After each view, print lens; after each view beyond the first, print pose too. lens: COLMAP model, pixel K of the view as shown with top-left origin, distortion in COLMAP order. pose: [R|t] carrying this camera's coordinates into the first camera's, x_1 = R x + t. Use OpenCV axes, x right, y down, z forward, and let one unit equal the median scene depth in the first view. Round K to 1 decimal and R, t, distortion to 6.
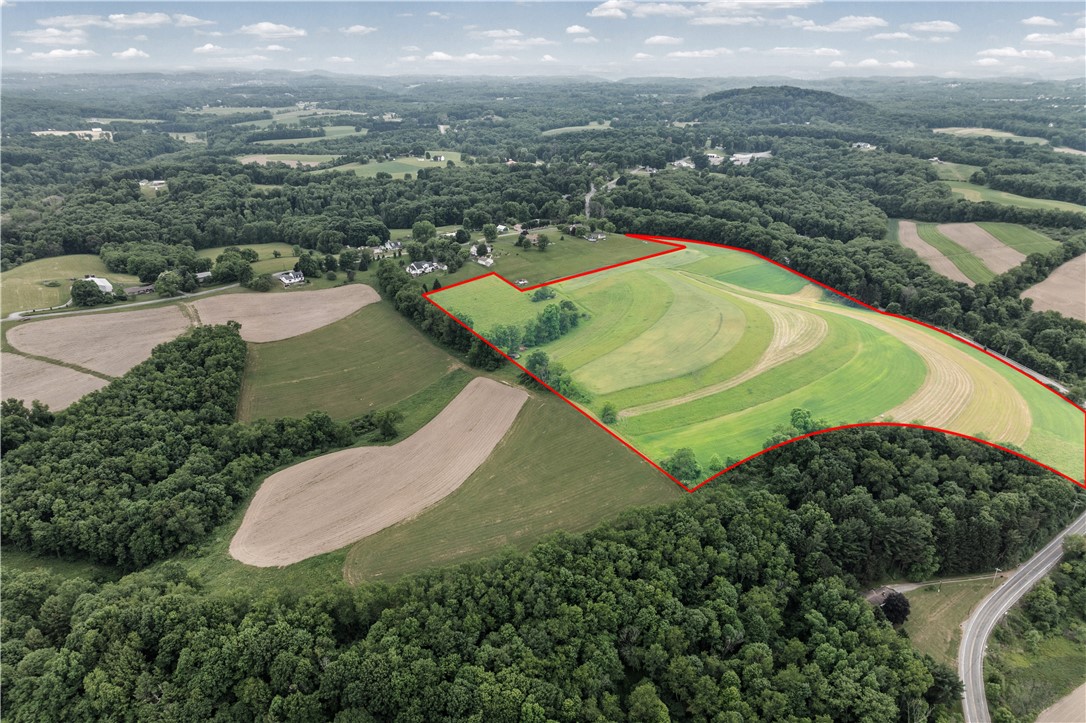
lens RADIAL K [[771.3, 0, 527.7], [0, 771.3, 358.5], [0, 0, 1]] dist [-0.013017, -0.002640]
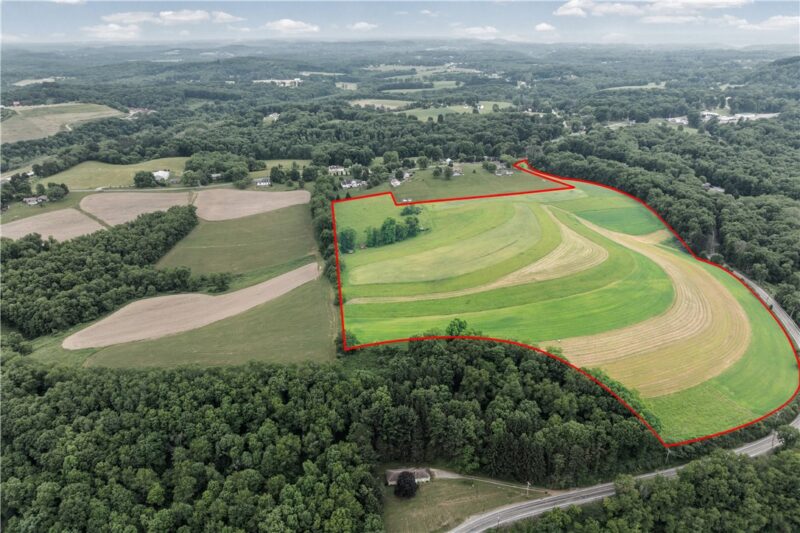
lens RADIAL K [[589.6, 0, 399.2], [0, 589.6, 228.3], [0, 0, 1]] dist [-0.009975, -0.004425]
pose [[0.913323, 0.119128, -0.389421, 0.393529], [-0.137293, 0.990347, -0.019041, -0.030100], [0.383394, 0.070856, 0.920863, 0.051092]]
